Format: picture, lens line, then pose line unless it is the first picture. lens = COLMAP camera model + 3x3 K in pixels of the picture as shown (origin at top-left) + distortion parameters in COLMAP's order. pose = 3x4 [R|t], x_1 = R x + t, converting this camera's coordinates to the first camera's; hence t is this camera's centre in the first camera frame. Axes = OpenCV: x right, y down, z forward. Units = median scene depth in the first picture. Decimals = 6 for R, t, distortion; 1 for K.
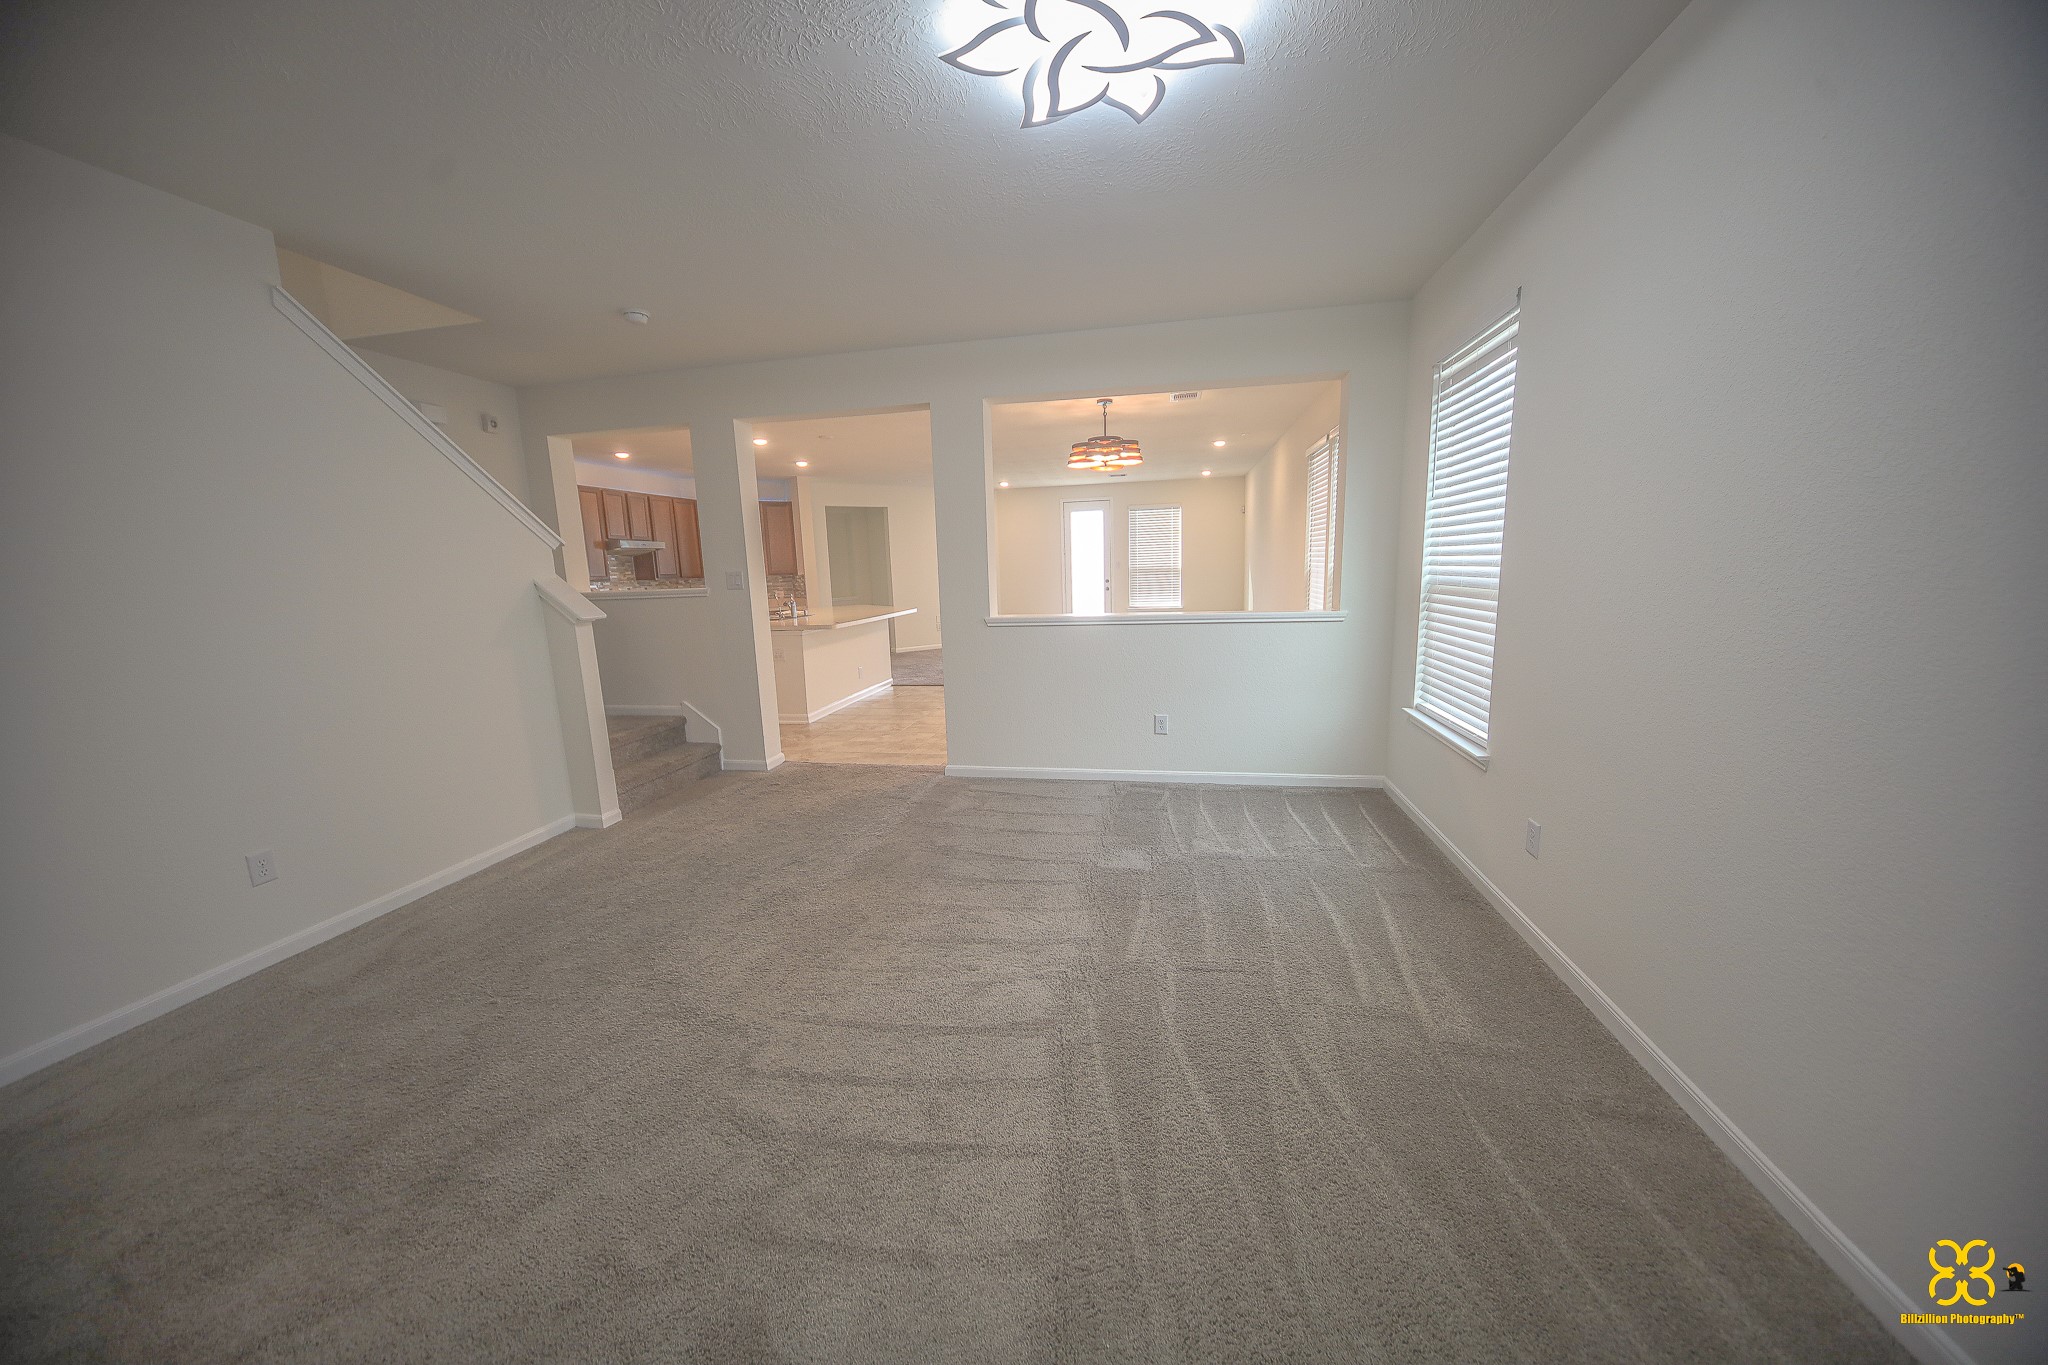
lens RADIAL K [[715.9, 0, 1016.0], [0, 715.9, 692.9], [0, 0, 1]] dist [-0.007243, 0.000588]
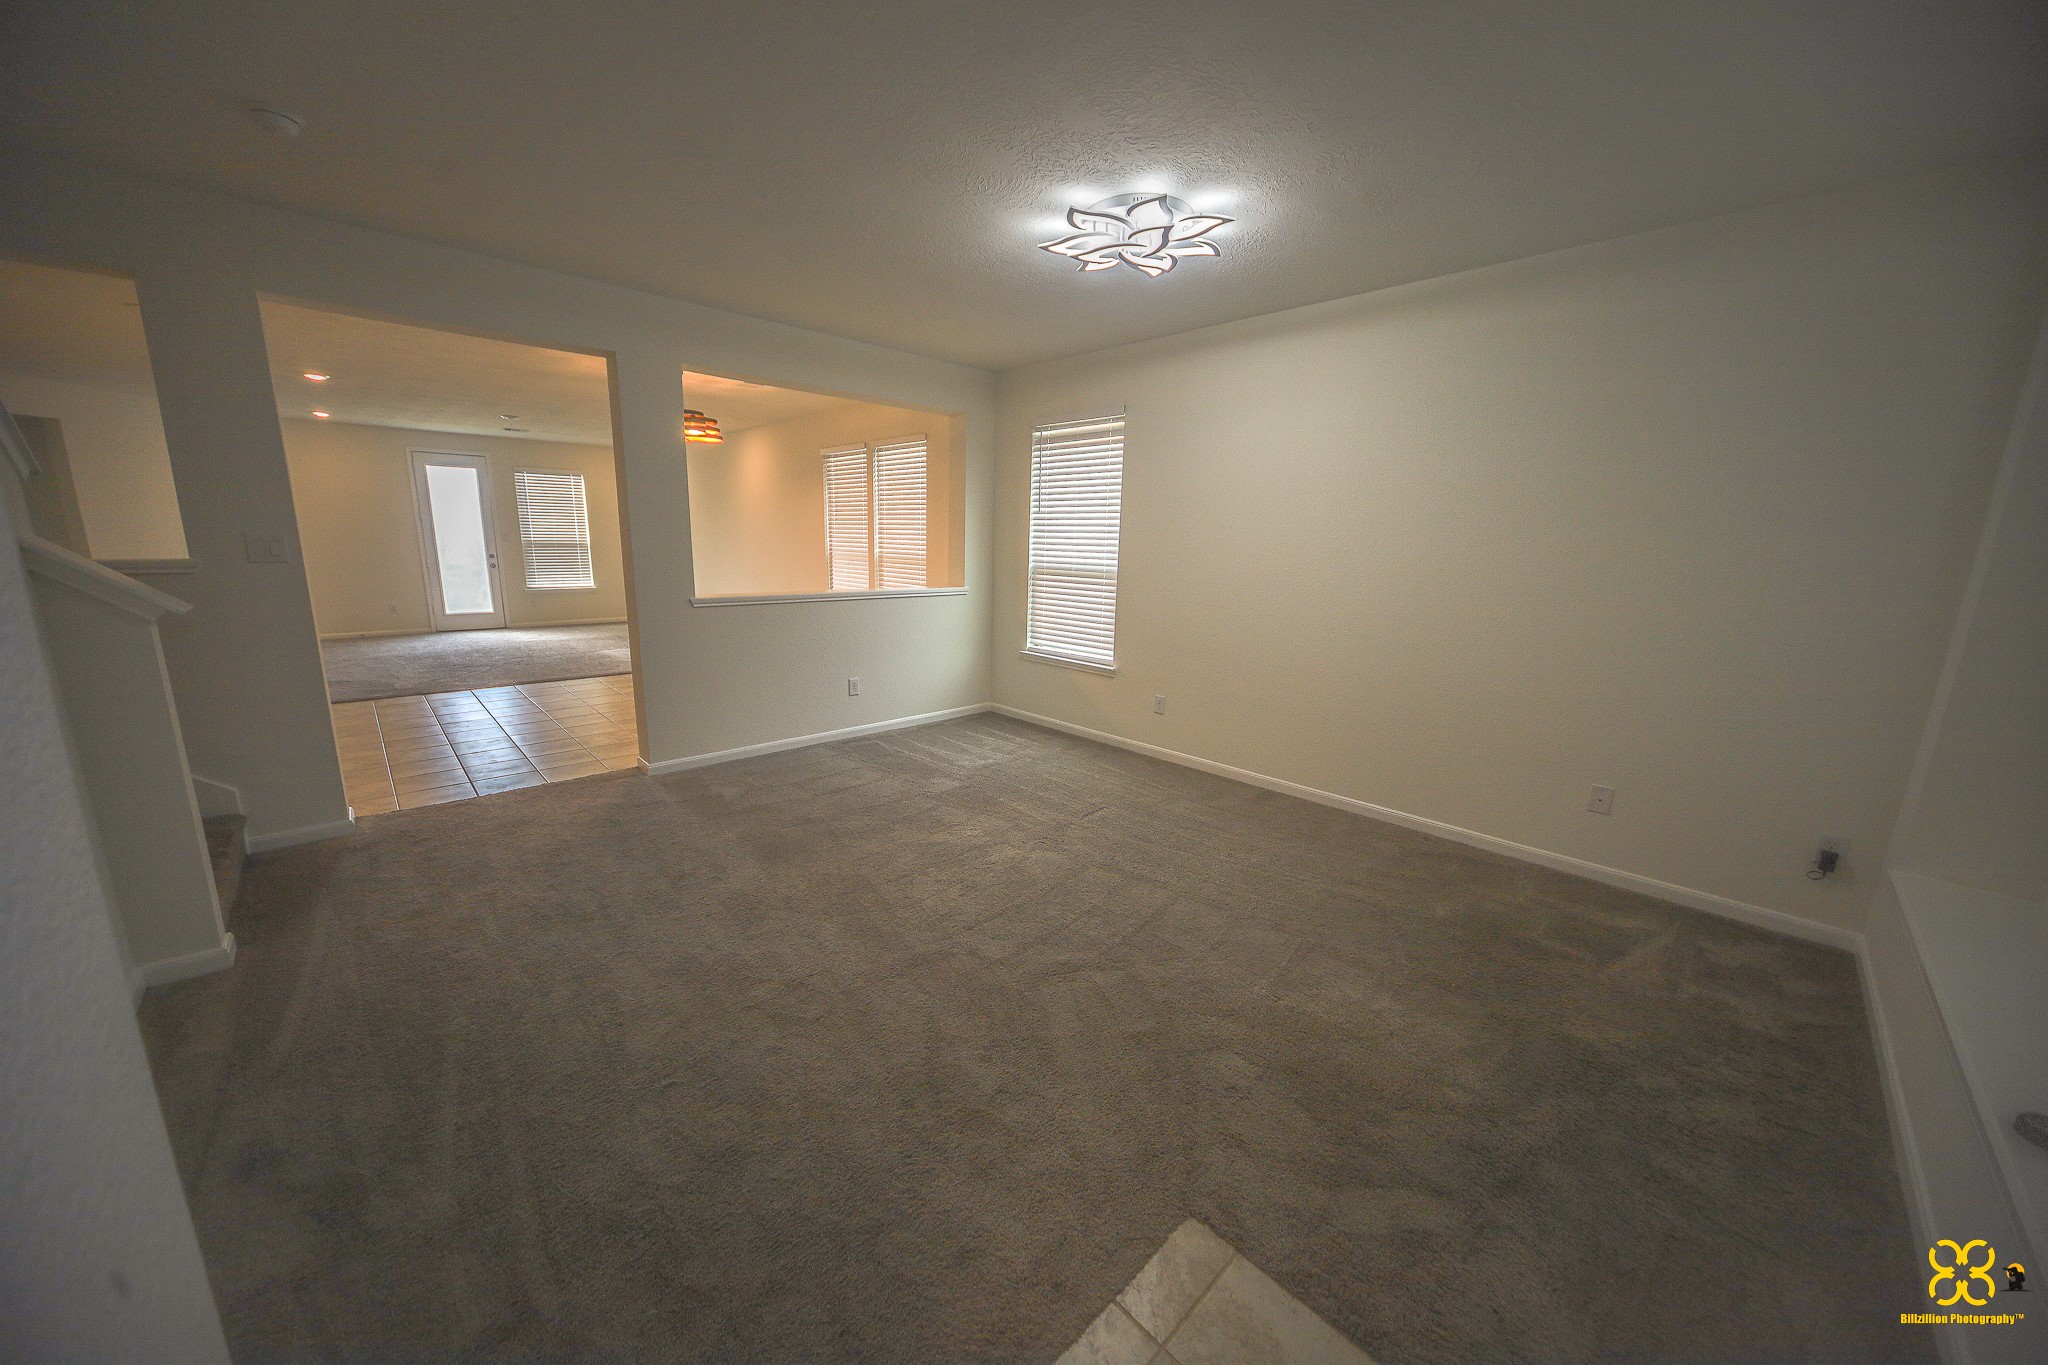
lens RADIAL K [[715.9, 0, 1018.7], [0, 715.9, 700.6], [0, 0, 1]] dist [-0.007243, 0.000588]
pose [[0.574077, -0.137018, 0.807256, -0.618144], [0.104790, 0.990086, 0.093530, -0.015545], [-0.812068, 0.030899, 0.582744, 0.112126]]
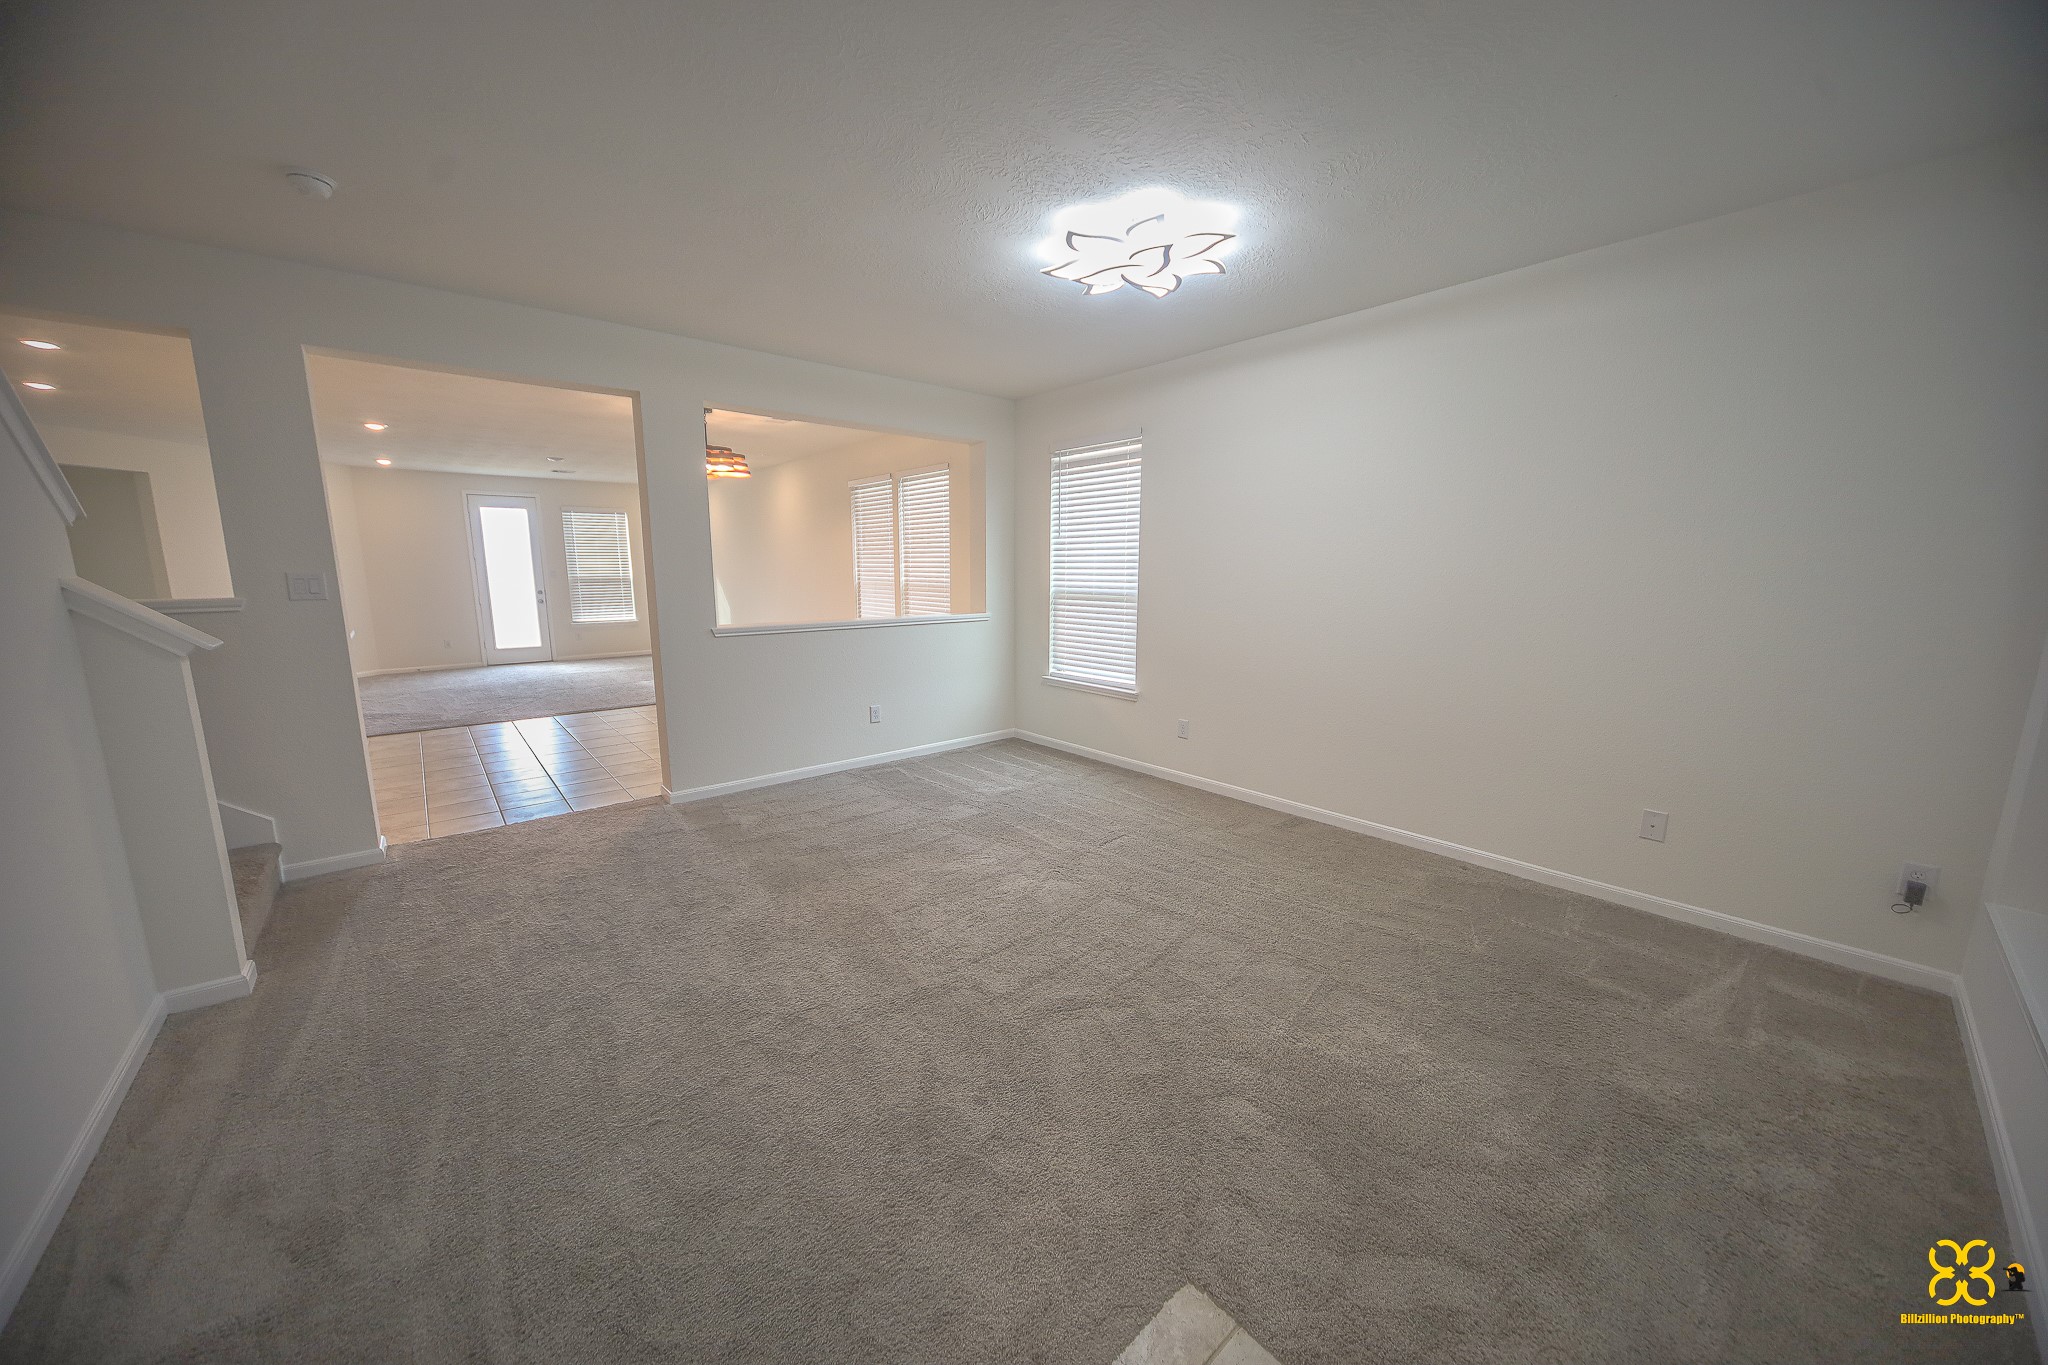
lens RADIAL K [[715.9, 0, 1019.7], [0, 715.9, 699.1], [0, 0, 1]] dist [-0.007243, 0.000588]
pose [[0.615508, -0.112237, 0.780098, -0.588380], [0.119349, 0.991667, 0.048509, -0.009114], [-0.779042, 0.063246, 0.623774, 0.096220]]
